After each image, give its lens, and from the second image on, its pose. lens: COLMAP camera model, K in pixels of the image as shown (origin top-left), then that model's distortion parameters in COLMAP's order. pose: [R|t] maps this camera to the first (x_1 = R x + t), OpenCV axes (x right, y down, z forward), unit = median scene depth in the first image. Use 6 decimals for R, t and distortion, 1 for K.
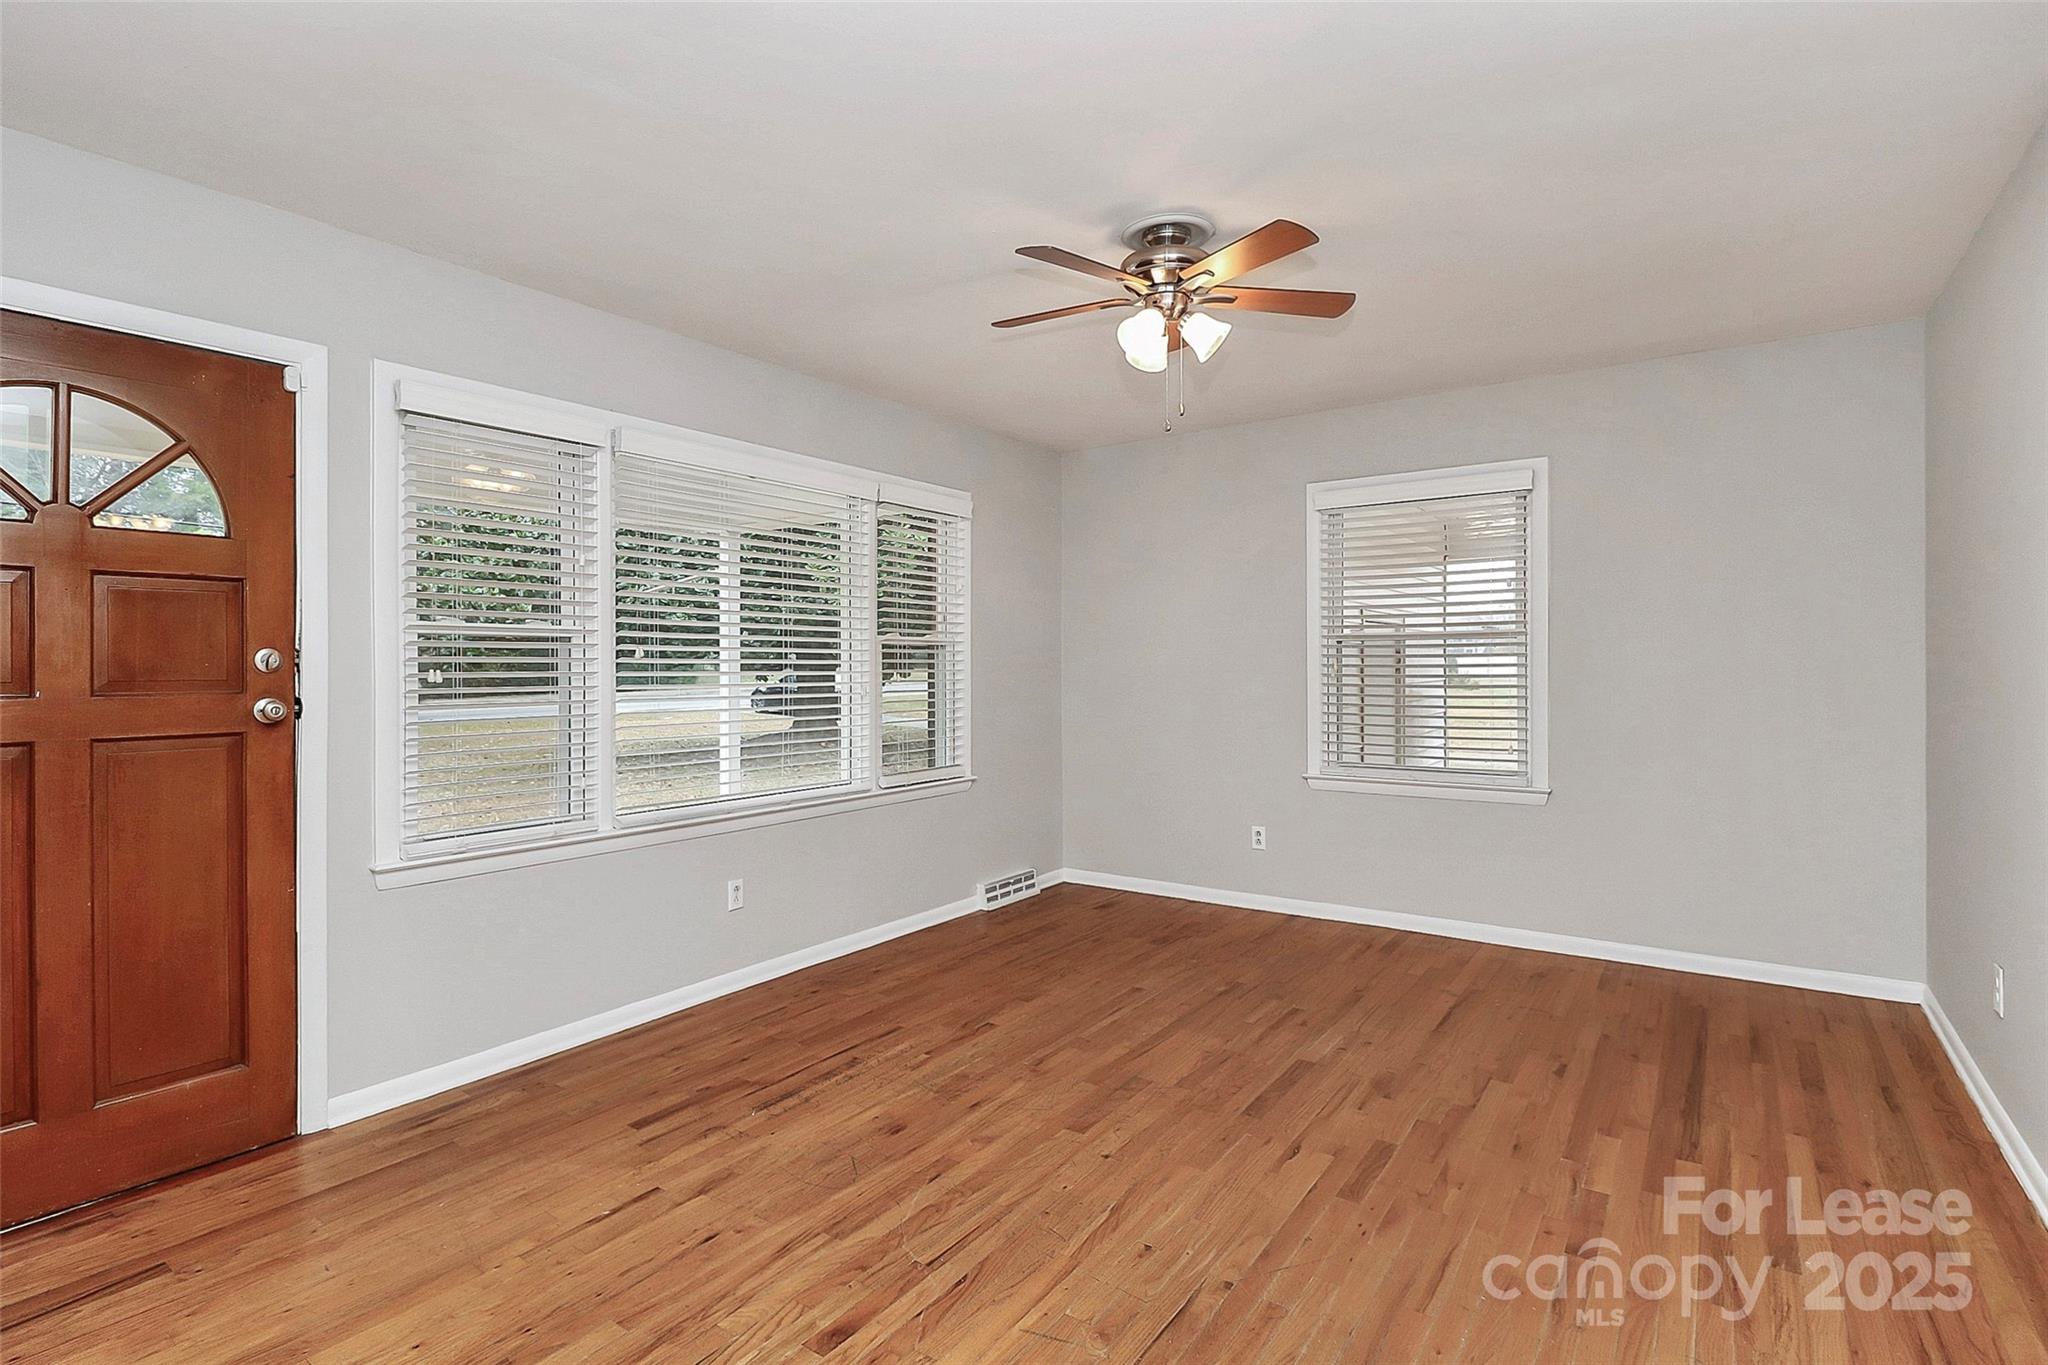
lens RADIAL K [[971.9, 0, 1039.3], [0, 971.9, 659.0], [0, 0, 1]] dist [0.005272, -0.011329]
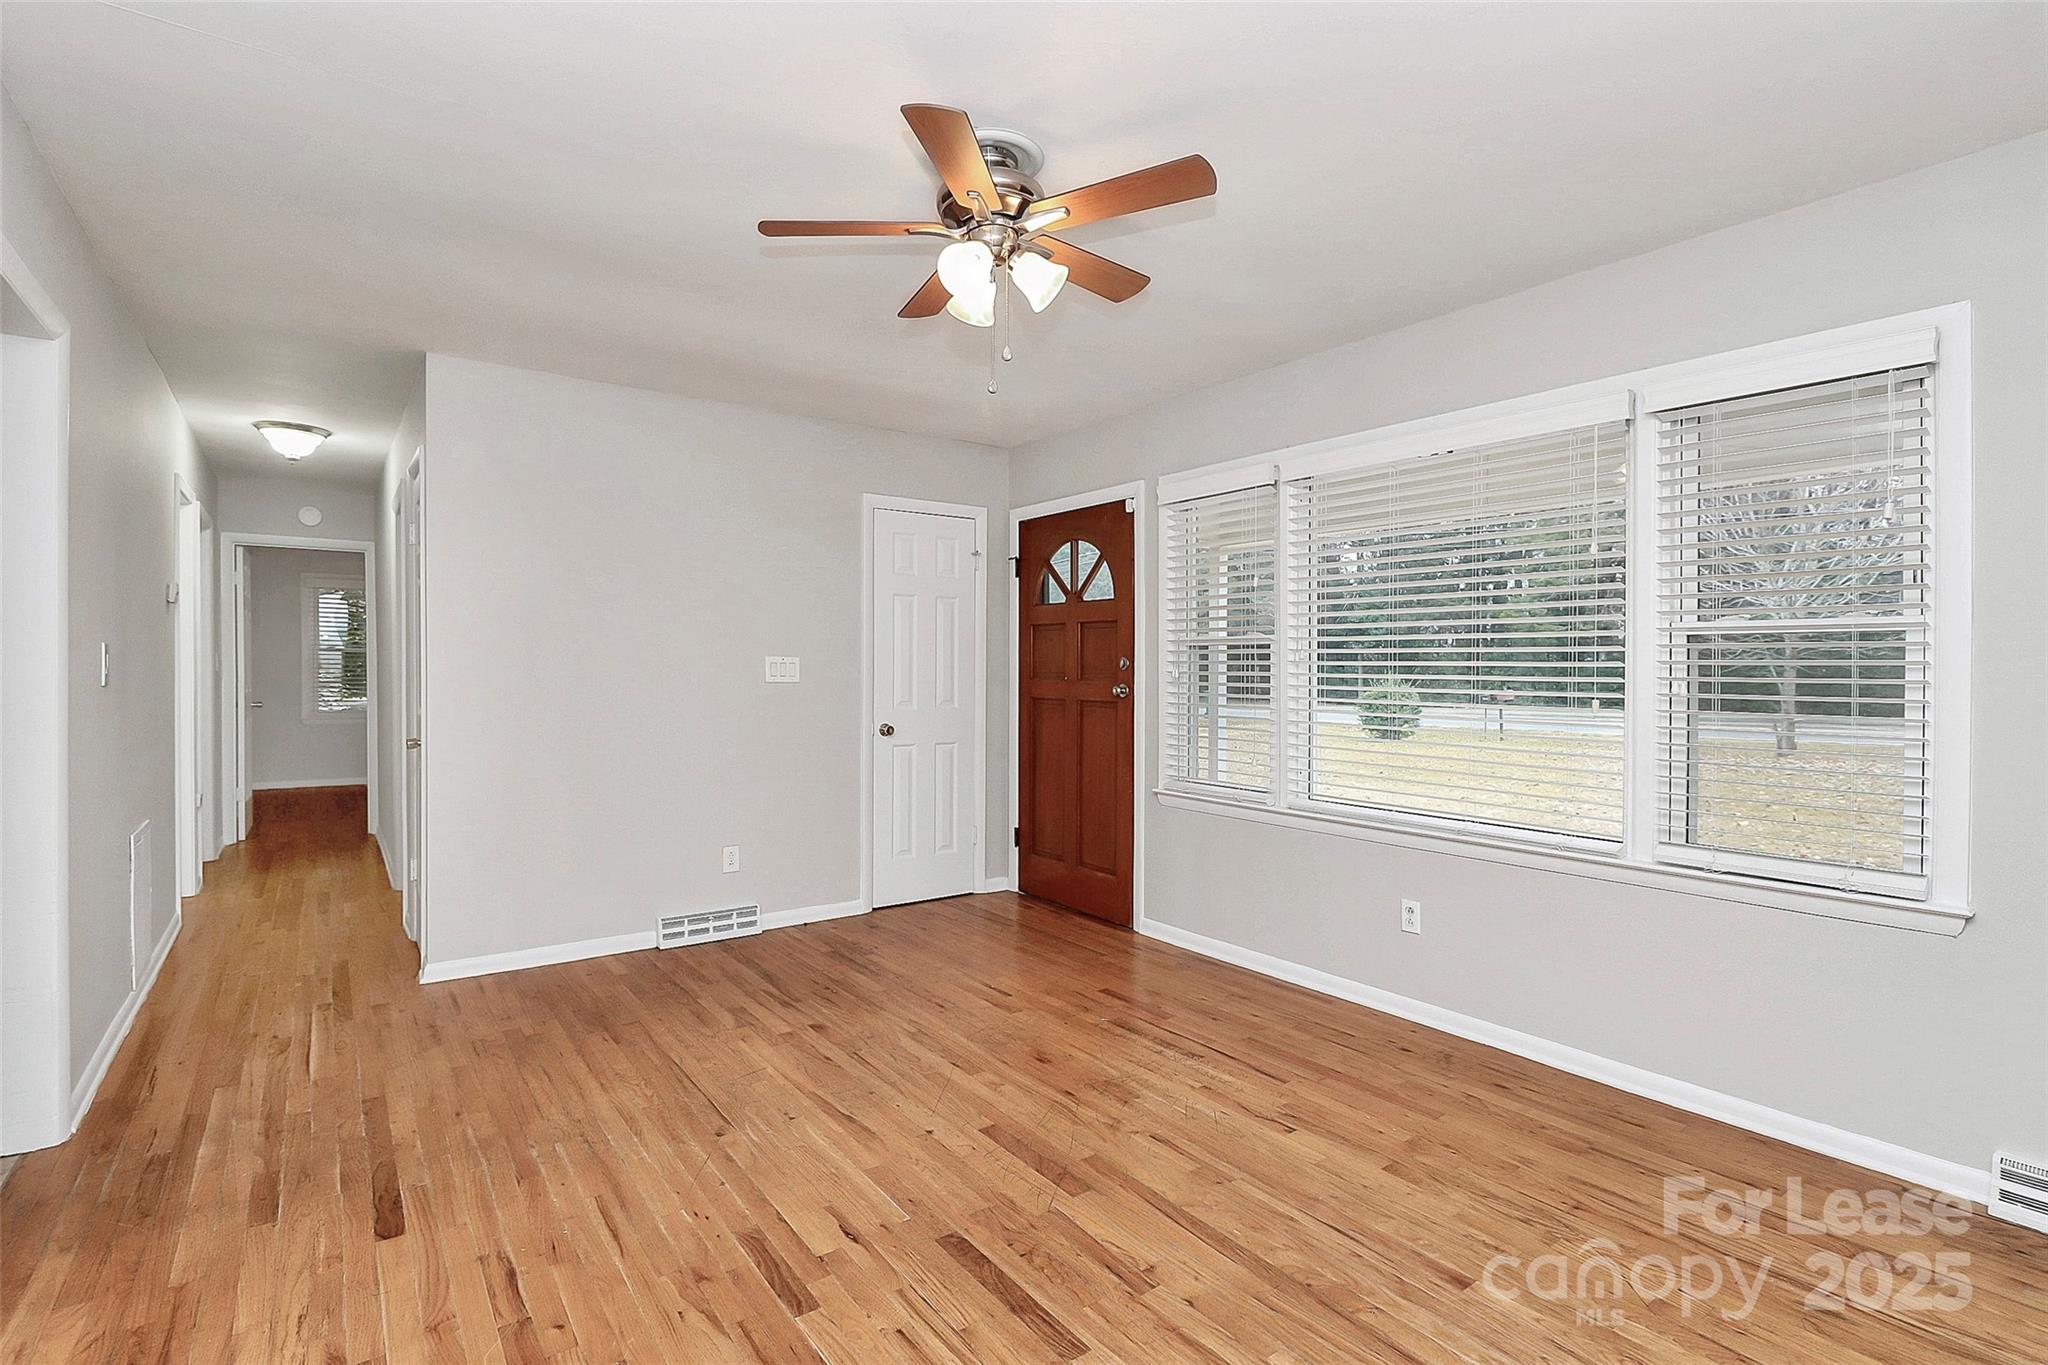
lens RADIAL K [[971.9, 0, 1005.9], [0, 971.9, 679.2], [0, 0, 1]] dist [0.005272, -0.011329]
pose [[-0.339661, 0.016074, -0.940410, 0.927899], [0.005982, 0.999871, 0.014929, 0.002871], [0.940529, -0.000555, -0.339714, 1.297416]]
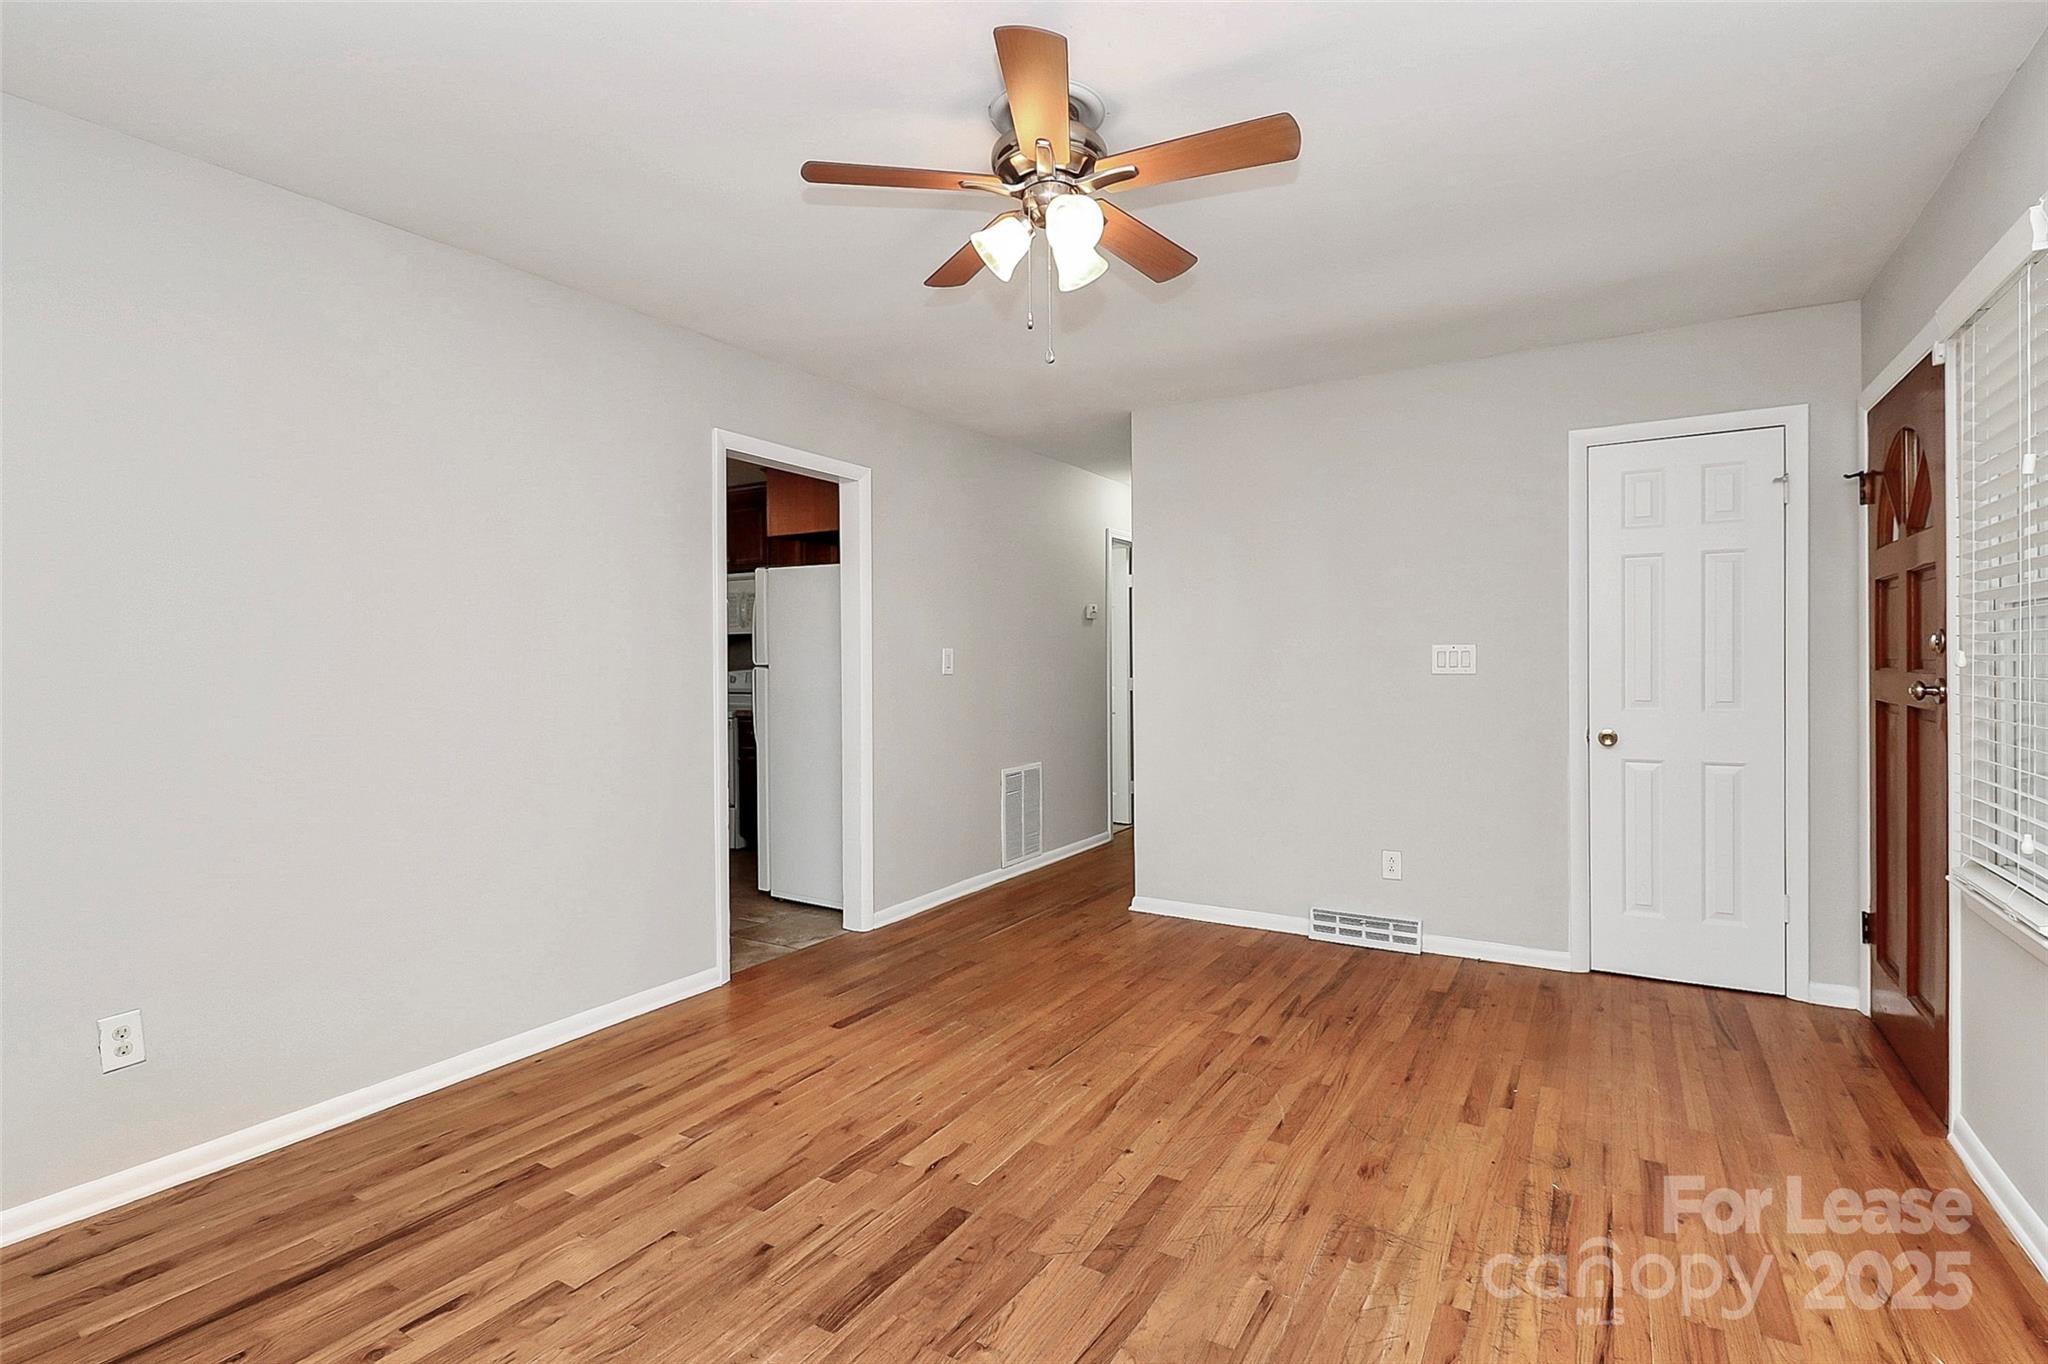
lens RADIAL K [[971.9, 0, 1011.6], [0, 971.9, 677.6], [0, 0, 1]] dist [0.005272, -0.011329]
pose [[-0.998774, 0.015358, -0.047050, 0.204650], [0.015051, 0.999863, 0.006888, 0.016441], [0.047149, 0.006171, -0.998869, 1.790591]]
